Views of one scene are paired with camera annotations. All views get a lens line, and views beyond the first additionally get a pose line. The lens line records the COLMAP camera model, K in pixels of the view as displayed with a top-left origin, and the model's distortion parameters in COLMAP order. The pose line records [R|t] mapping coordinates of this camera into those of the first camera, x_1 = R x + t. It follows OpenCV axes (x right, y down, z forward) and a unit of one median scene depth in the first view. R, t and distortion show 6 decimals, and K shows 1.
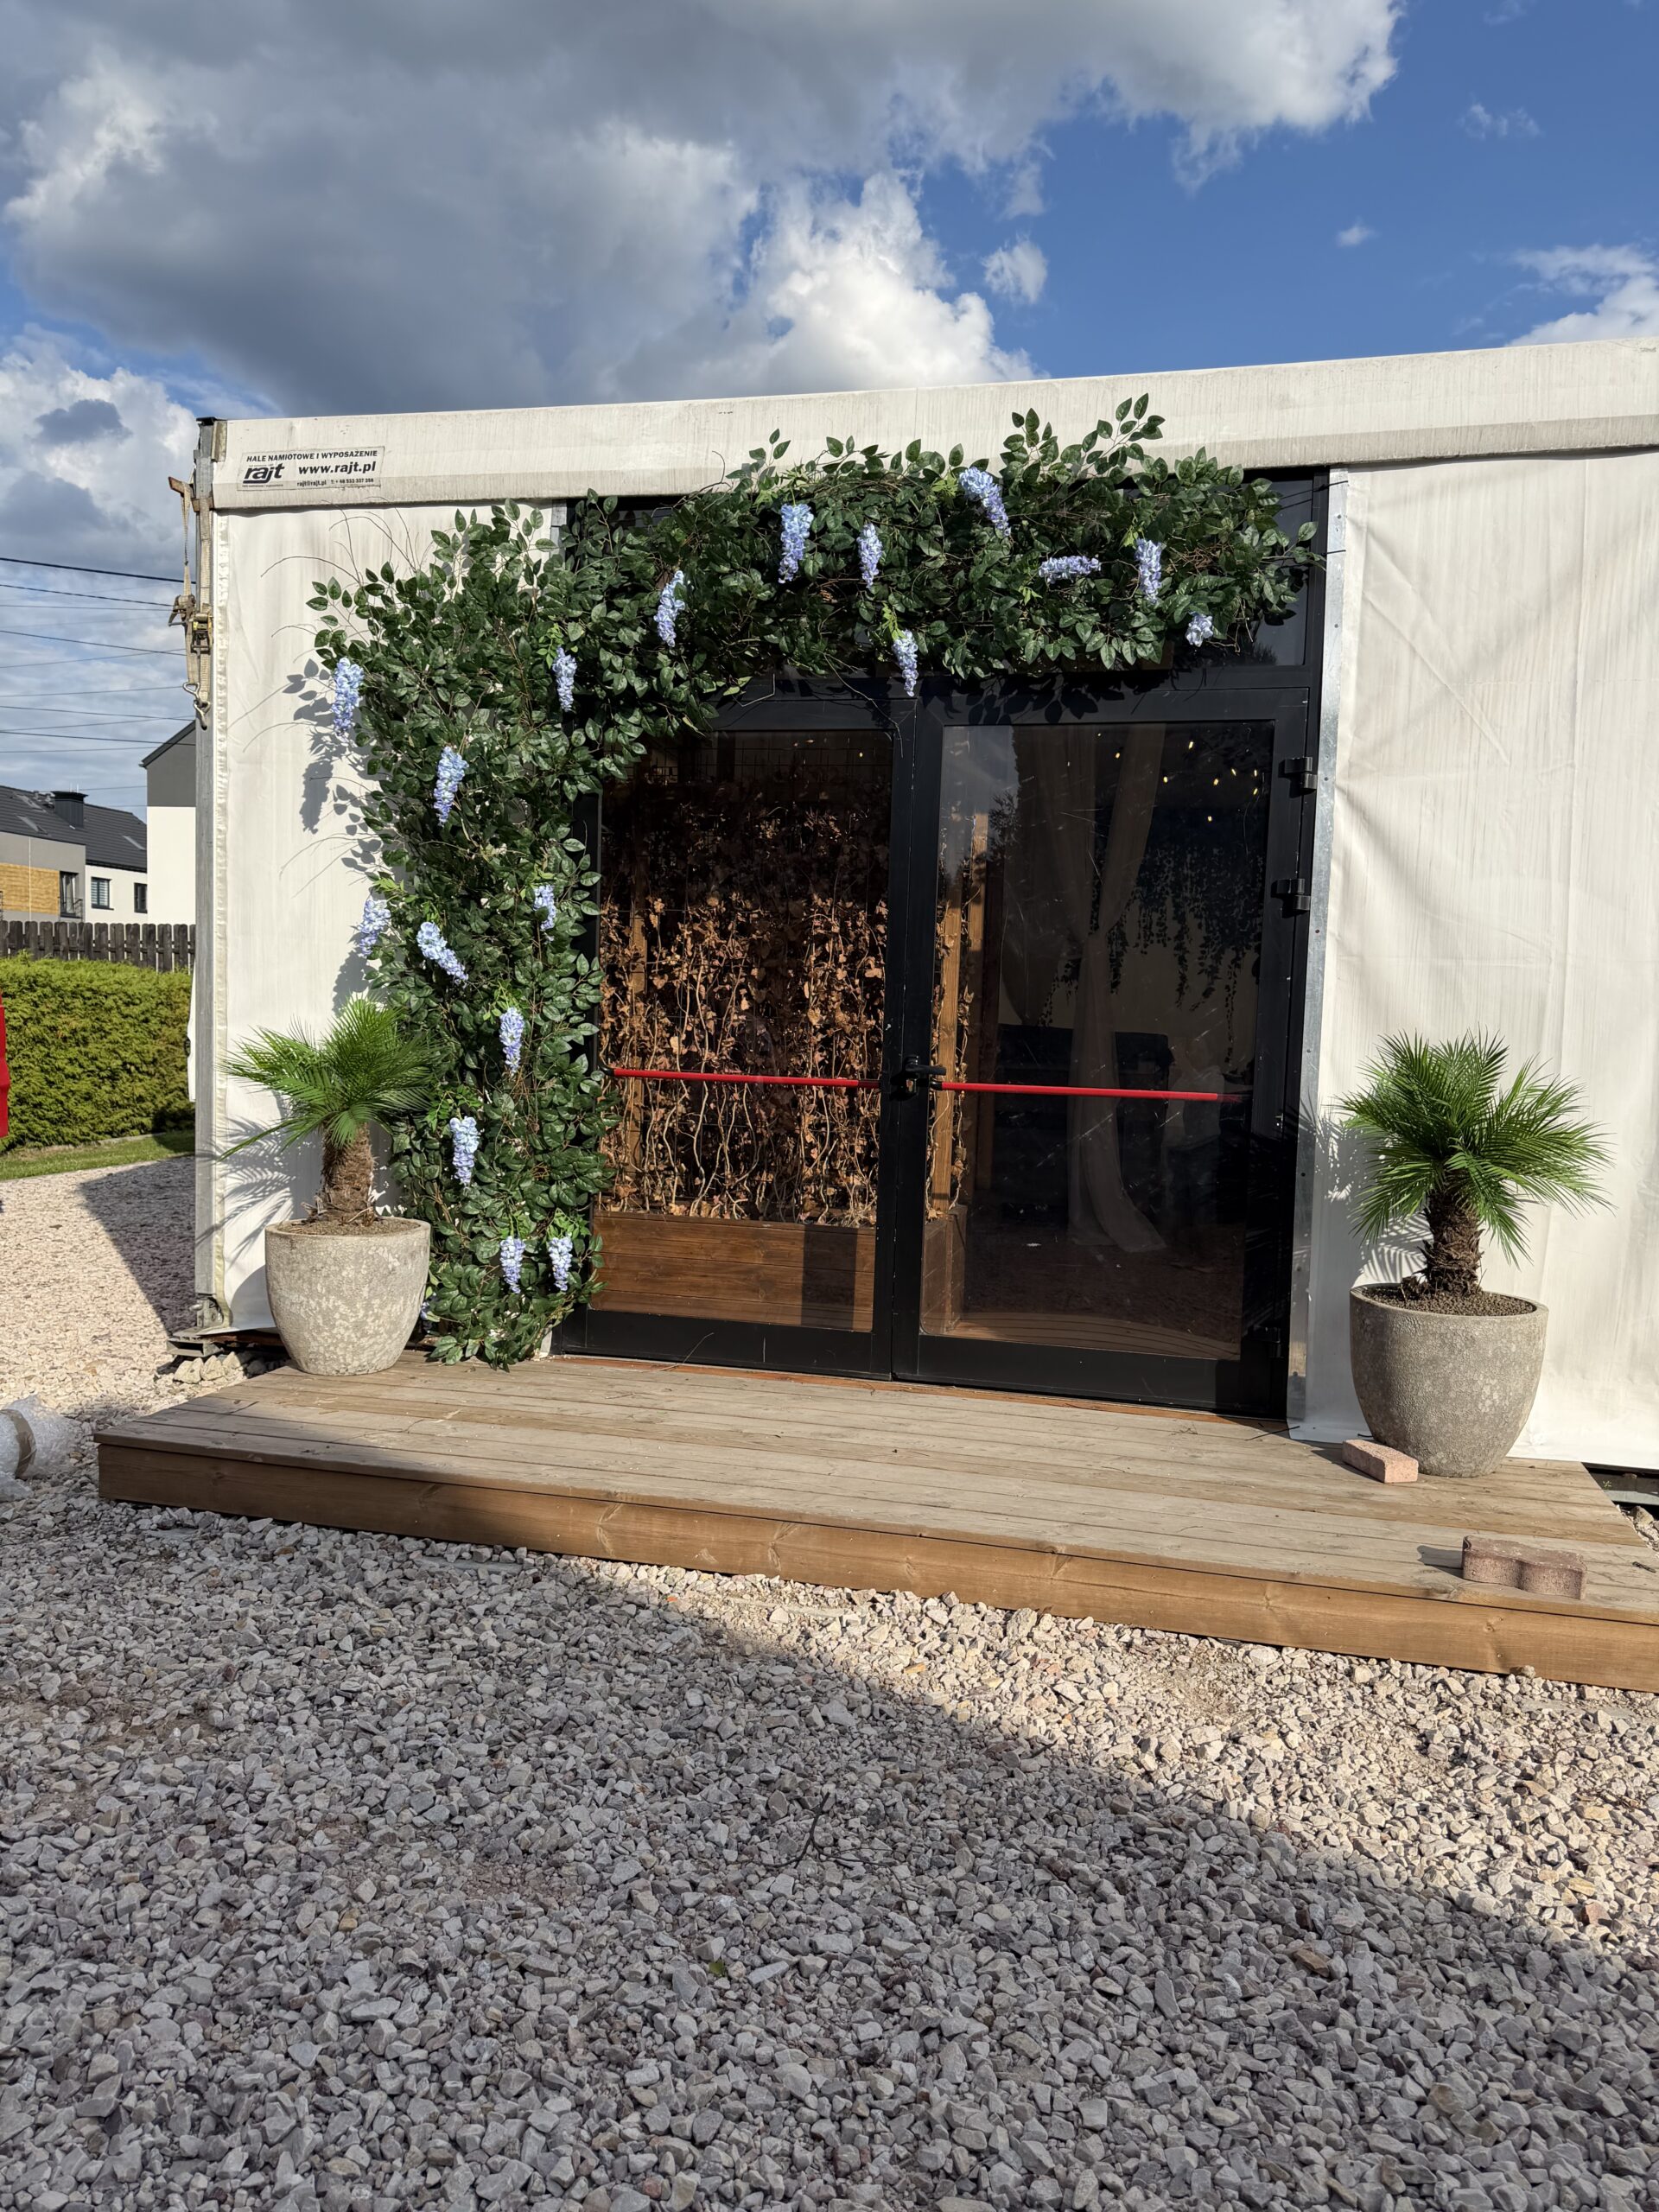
lens RADIAL K [[1546.9, 0, 842.3], [0, 1546.9, 1123.3], [0, 0, 1]] dist [0.105598, -0.122113]
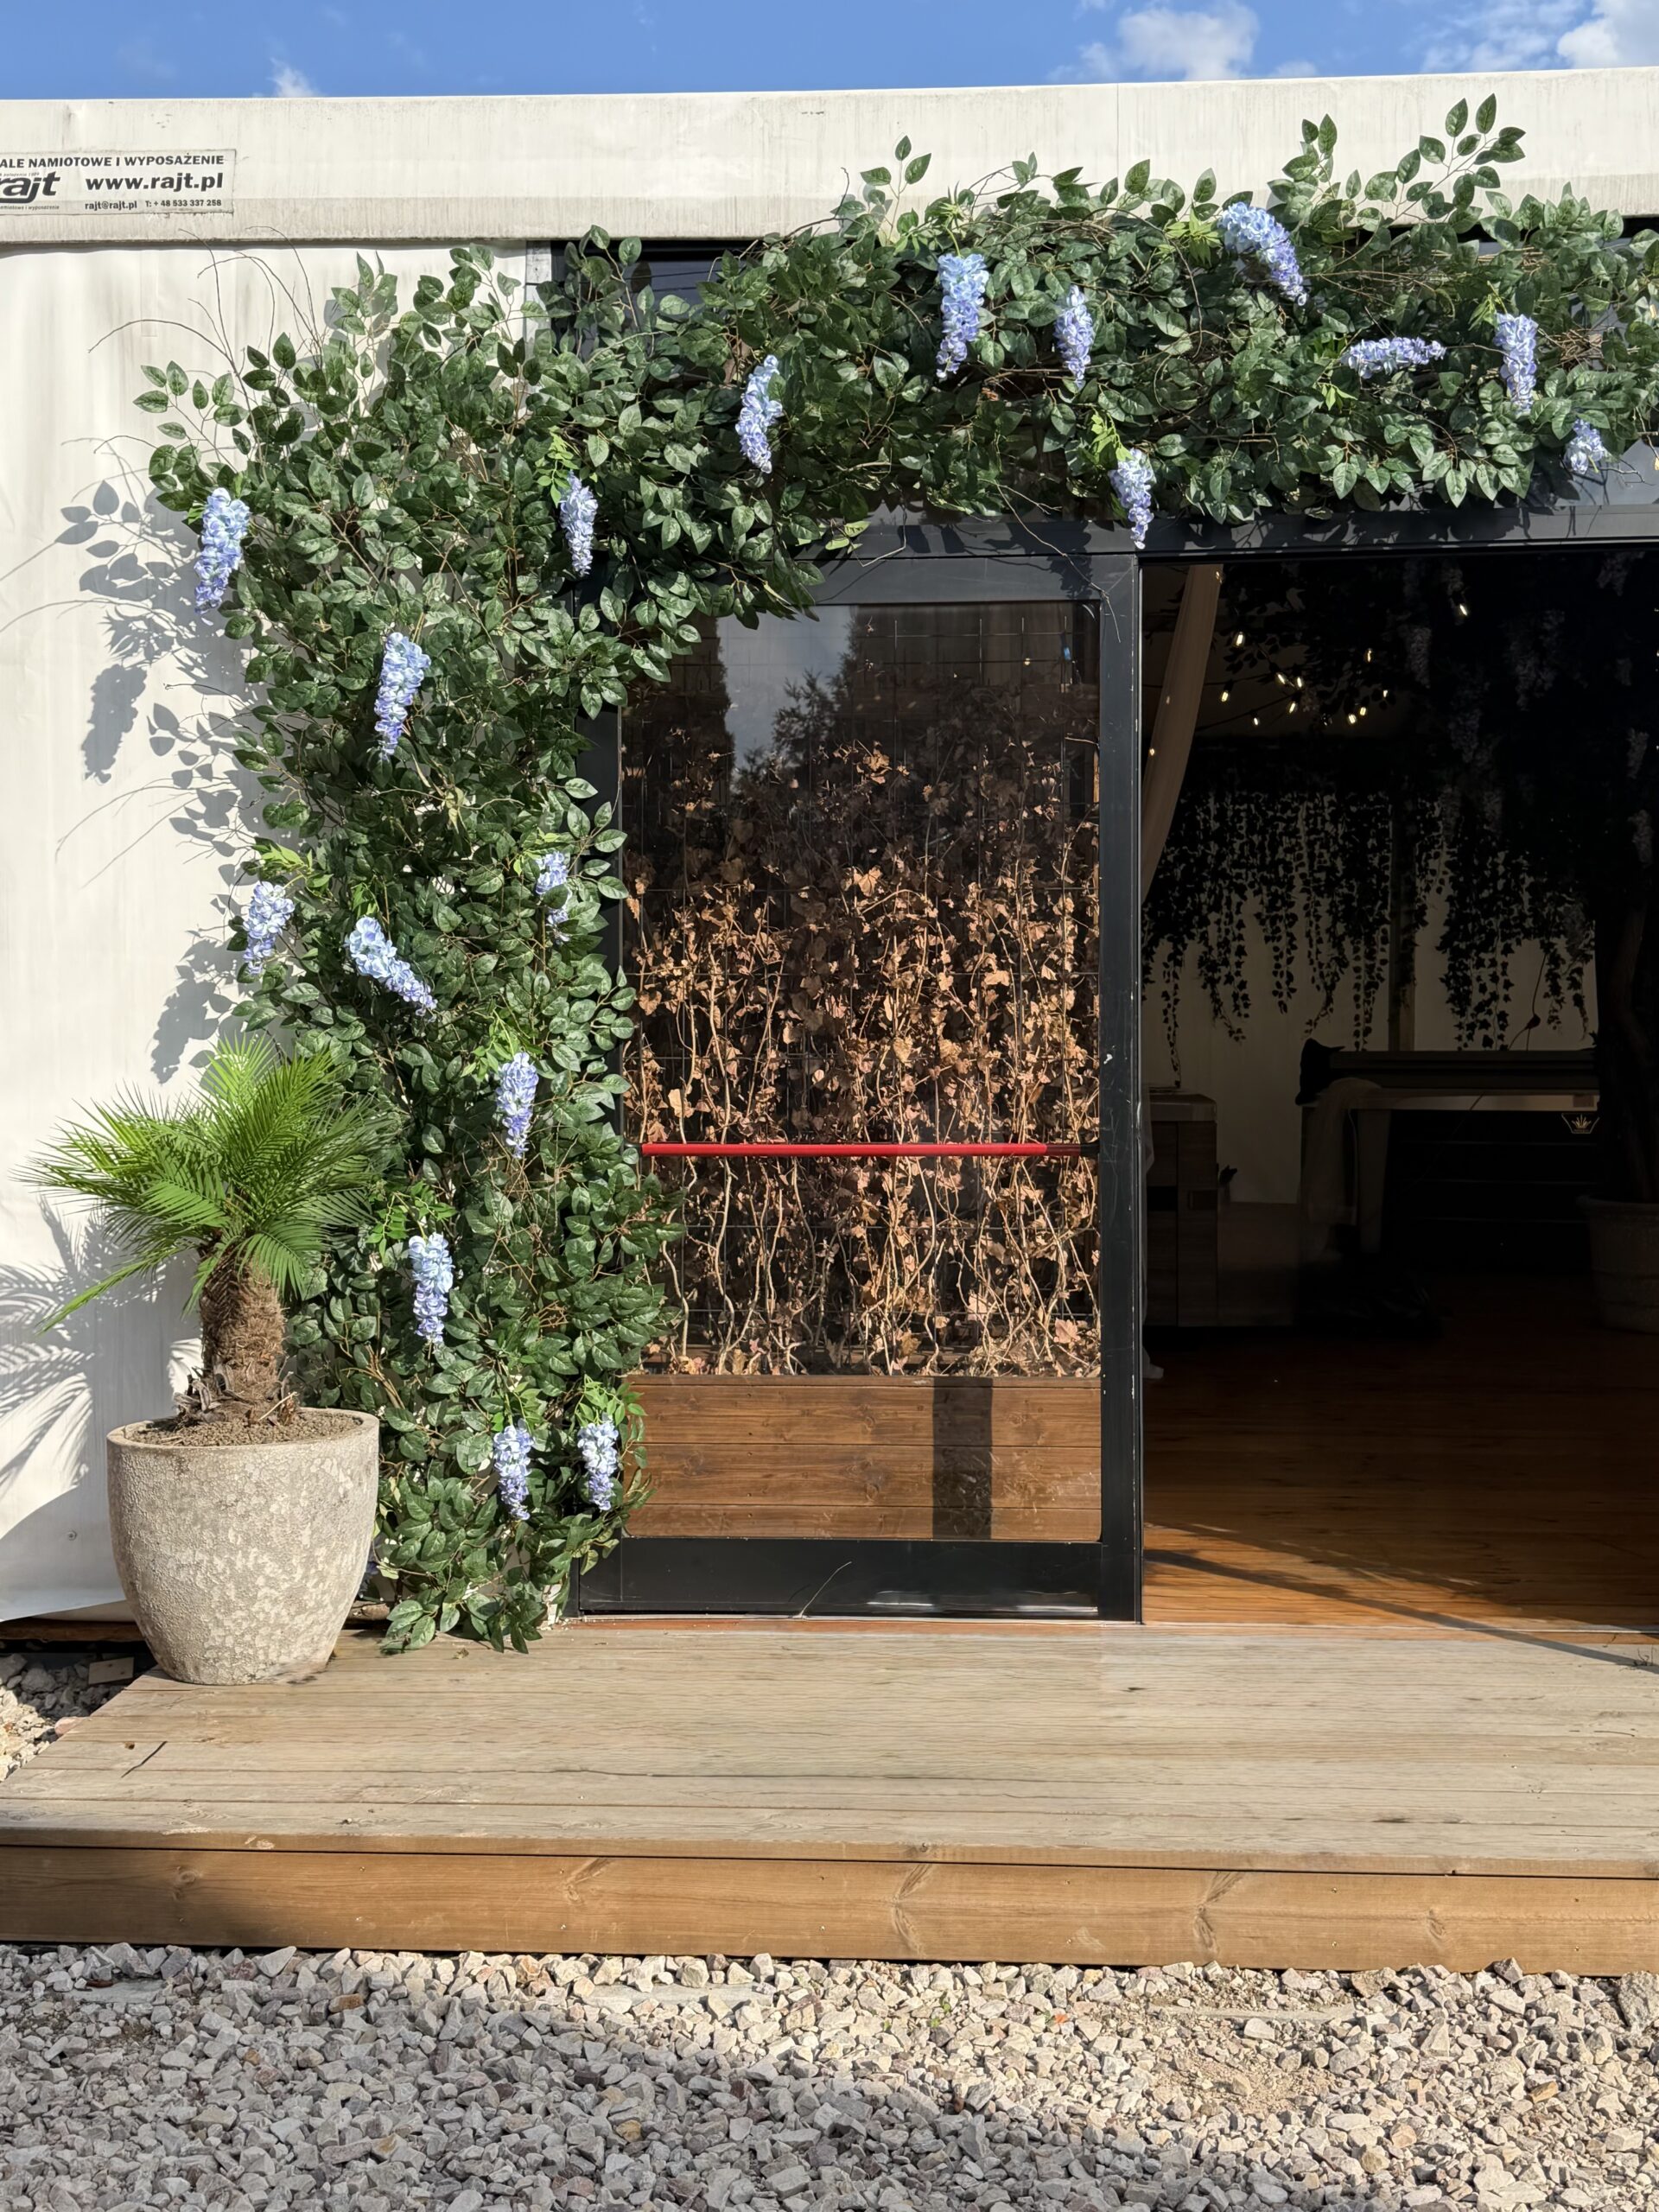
lens RADIAL K [[2293.8, 0, 818.1], [0, 2293.8, 1099.8], [0, 0, 1]] dist [0.080716, 0.000000]
pose [[0.982537, -0.041191, 0.181452, -0.255904], [0.049925, 0.997791, -0.043832, -0.009595], [-0.179246, 0.052126, 0.982422, 0.088218]]
